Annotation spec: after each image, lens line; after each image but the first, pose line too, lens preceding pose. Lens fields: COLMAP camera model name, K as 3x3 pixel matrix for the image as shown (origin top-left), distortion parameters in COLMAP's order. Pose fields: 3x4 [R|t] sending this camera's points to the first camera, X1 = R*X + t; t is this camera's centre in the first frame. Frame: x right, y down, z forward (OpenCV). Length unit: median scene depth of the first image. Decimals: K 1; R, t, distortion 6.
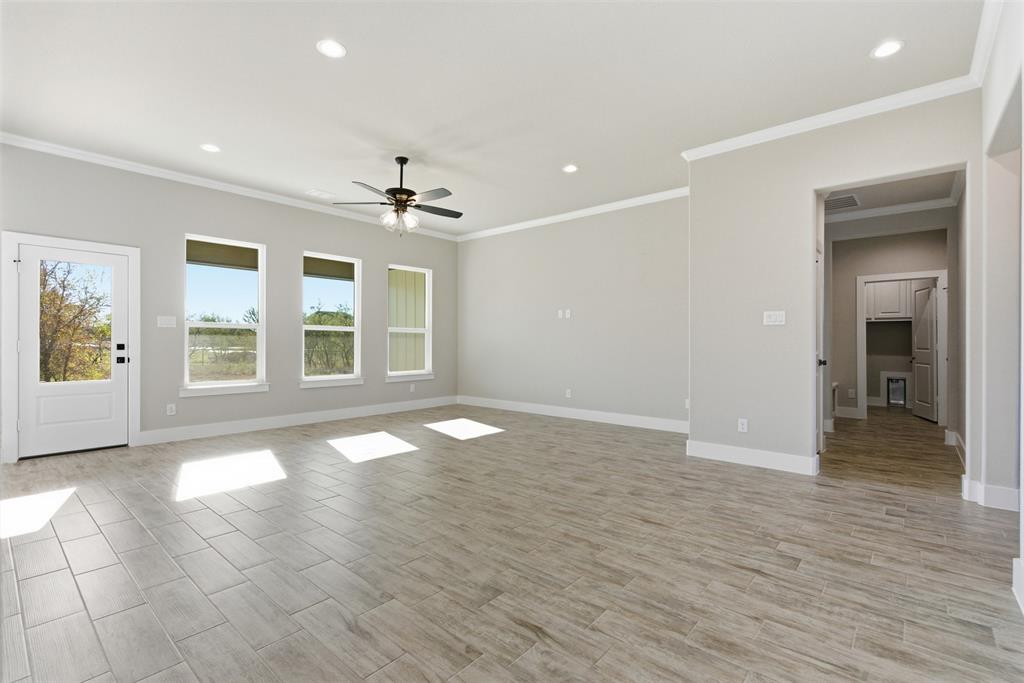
lens RADIAL K [[468.8, 0, 511.8], [0, 468.8, 343.5], [0, 0, 1]] dist [-0.000259, 0.000603]
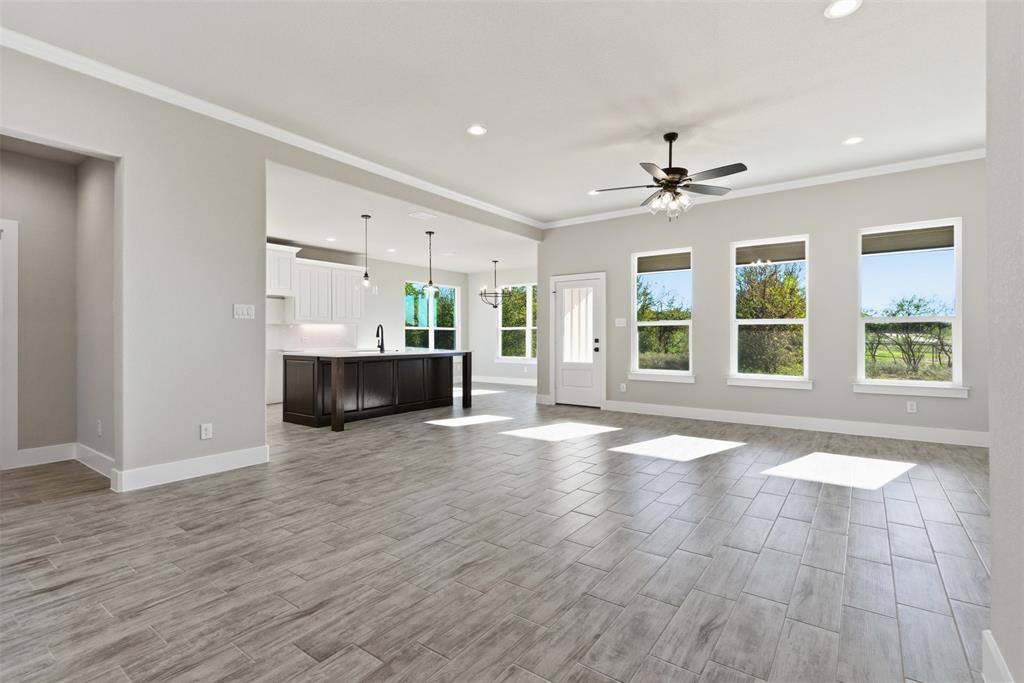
lens RADIAL K [[468.8, 0, 502.7], [0, 468.8, 341.6], [0, 0, 1]] dist [-0.000259, 0.000603]
pose [[0.084295, 0.008722, -0.996403, 1.315671], [-0.002327, 0.999961, 0.008556, -0.004334], [0.996438, 0.001598, 0.084312, 1.215356]]
